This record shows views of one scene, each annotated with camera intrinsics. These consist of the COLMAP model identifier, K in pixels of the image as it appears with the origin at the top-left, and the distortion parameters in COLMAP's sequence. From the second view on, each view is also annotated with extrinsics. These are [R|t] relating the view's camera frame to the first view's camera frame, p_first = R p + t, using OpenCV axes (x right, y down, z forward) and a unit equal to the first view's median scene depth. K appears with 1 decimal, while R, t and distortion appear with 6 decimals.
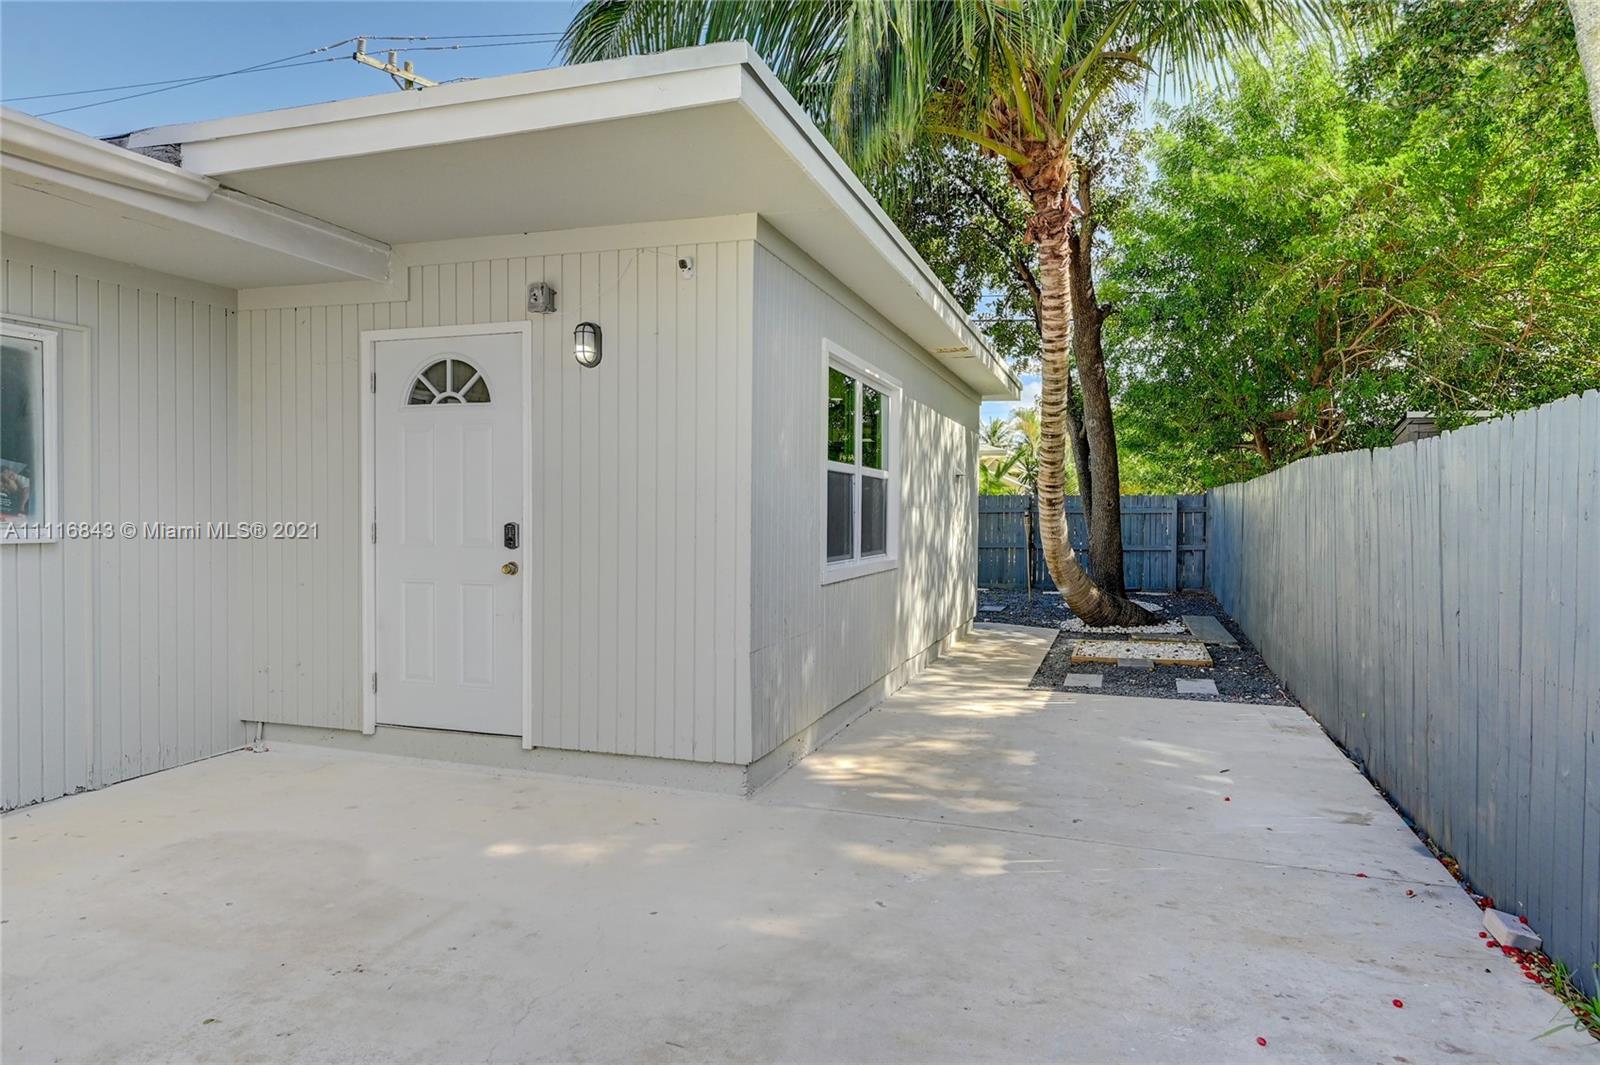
lens RADIAL K [[1038.7, 0, 800.0], [0, 1038.7, 532.5], [0, 0, 1]] dist [0.003546, 0.001319]
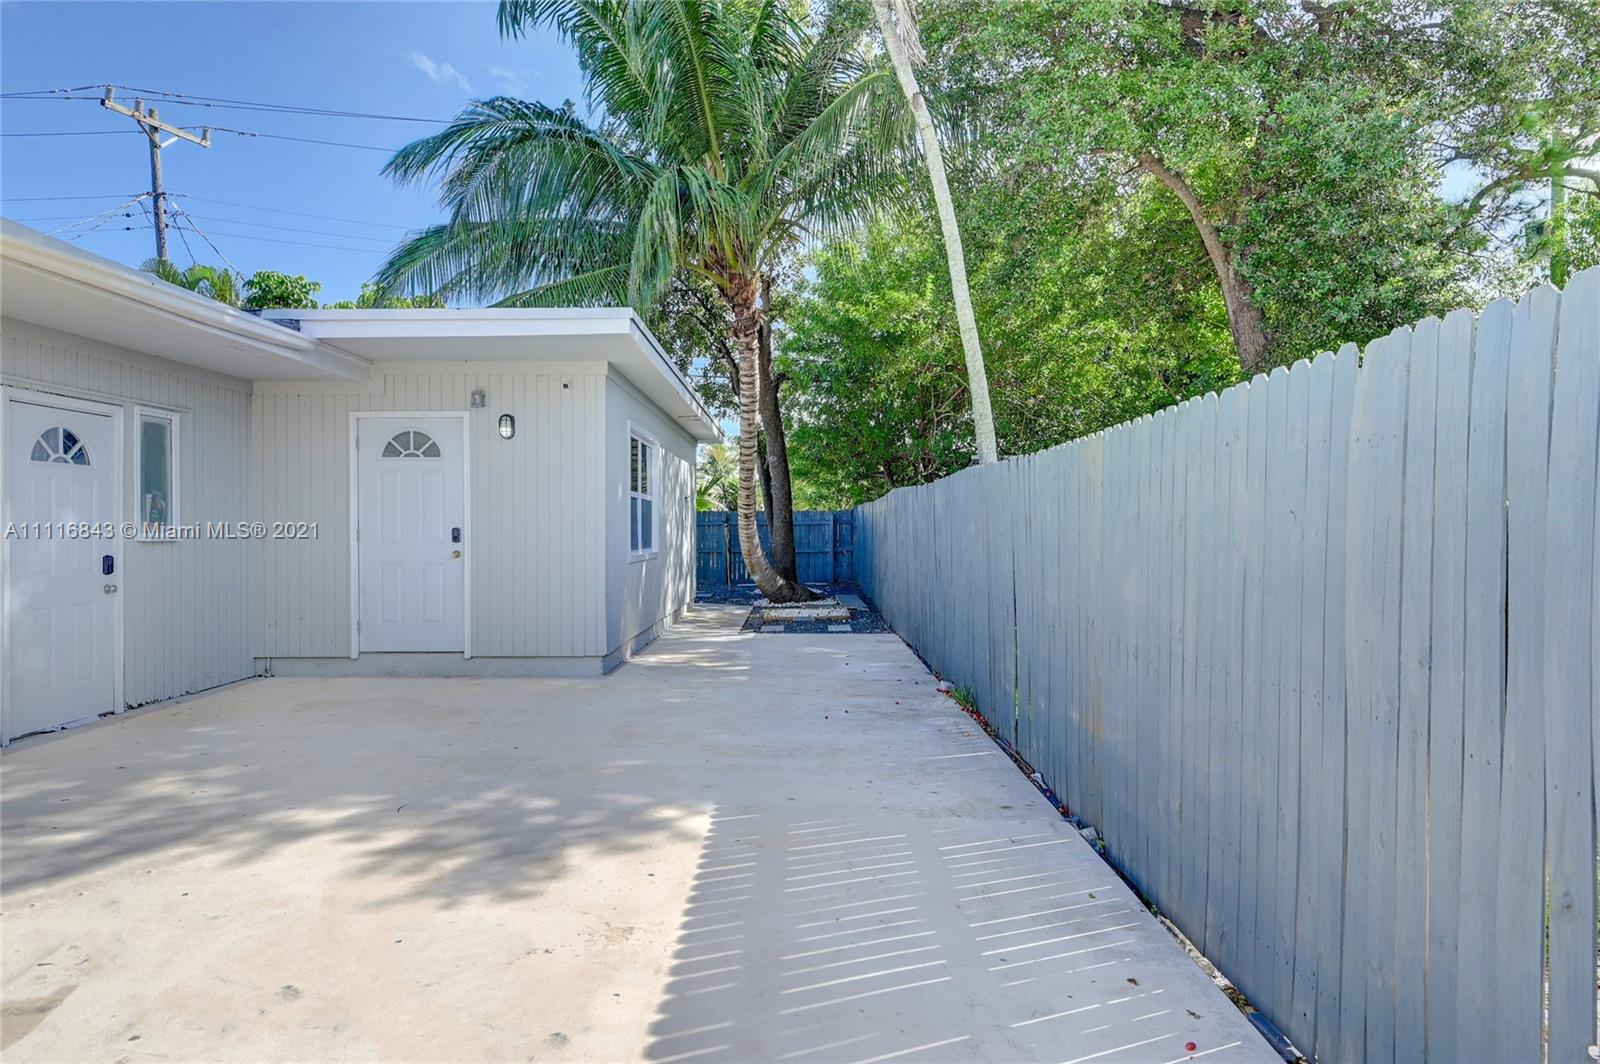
lens RADIAL K [[978.2, 0, 800.0], [0, 978.2, 532.0], [0, 0, 1]] dist [0.000333, 0.000029]
pose [[0.953216, -0.008968, 0.302156, -0.093236], [0.013448, 0.999828, -0.012751, 0.010875], [-0.301990, 0.016218, 0.953173, -0.296750]]
